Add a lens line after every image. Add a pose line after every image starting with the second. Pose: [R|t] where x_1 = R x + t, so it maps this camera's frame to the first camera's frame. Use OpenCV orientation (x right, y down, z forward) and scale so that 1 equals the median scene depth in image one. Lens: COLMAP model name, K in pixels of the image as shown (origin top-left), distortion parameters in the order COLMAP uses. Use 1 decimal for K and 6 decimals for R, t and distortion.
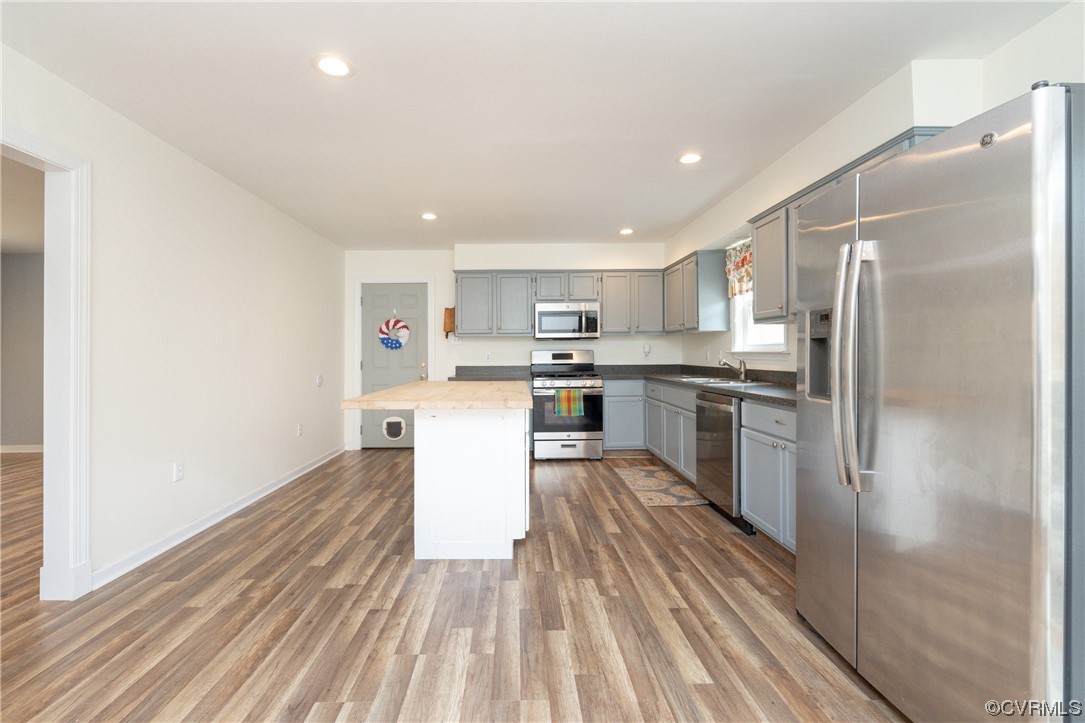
lens RADIAL K [[468.5, 0, 514.8], [0, 468.5, 353.8], [0, 0, 1]] dist [0.000068, -0.000007]
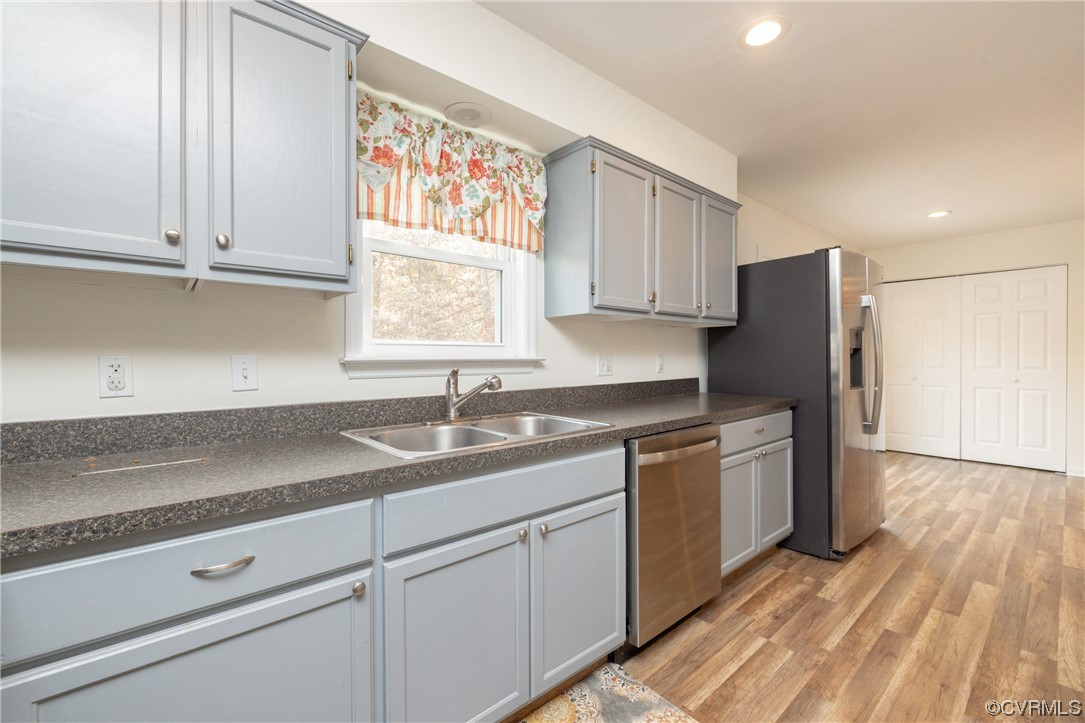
lens RADIAL K [[450.0, 0, 536.4], [0, 450.0, 357.2], [0, 0, 1]] dist [-0.000722, -0.000038]
pose [[-0.642531, 0.001070, 0.766259, 0.086485], [0.004529, 0.999987, 0.002401, -0.006130], [-0.766246, 0.005013, -0.642528, 1.147553]]
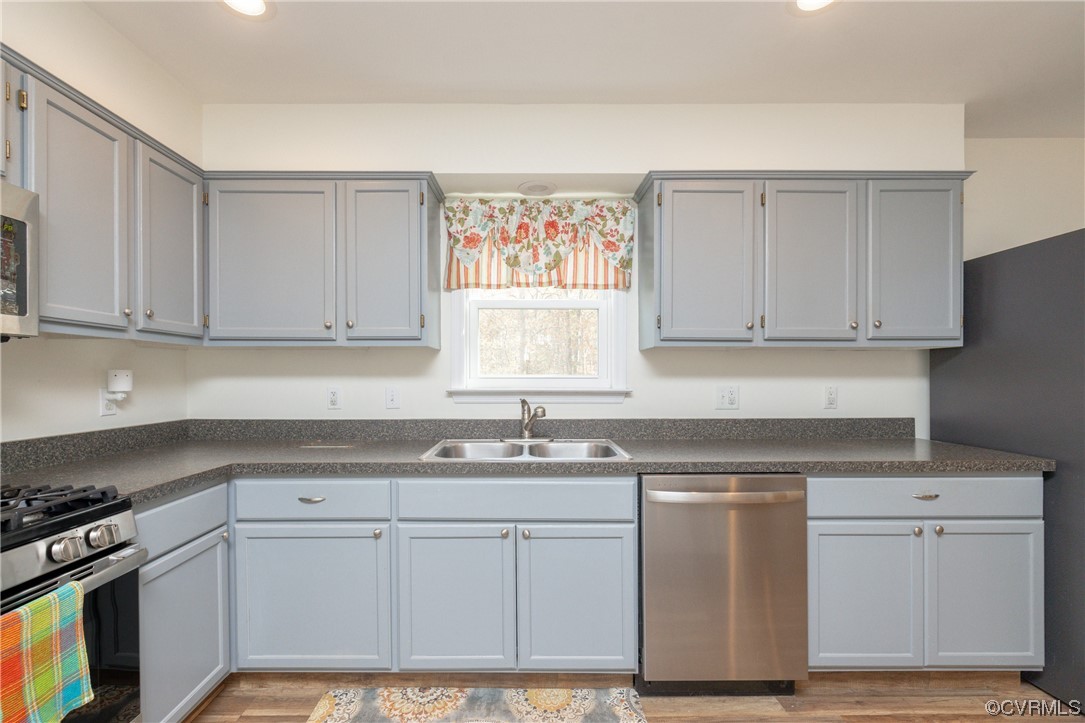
lens RADIAL K [[469.8, 0, 537.4], [0, 469.8, 377.1], [0, 0, 1]] dist [-0.000317, -0.000390]
pose [[-0.001543, -0.002385, 0.999996, -0.080760], [0.000539, 0.999997, 0.002386, -0.020270], [-0.999999, 0.000542, -0.001542, 0.927128]]
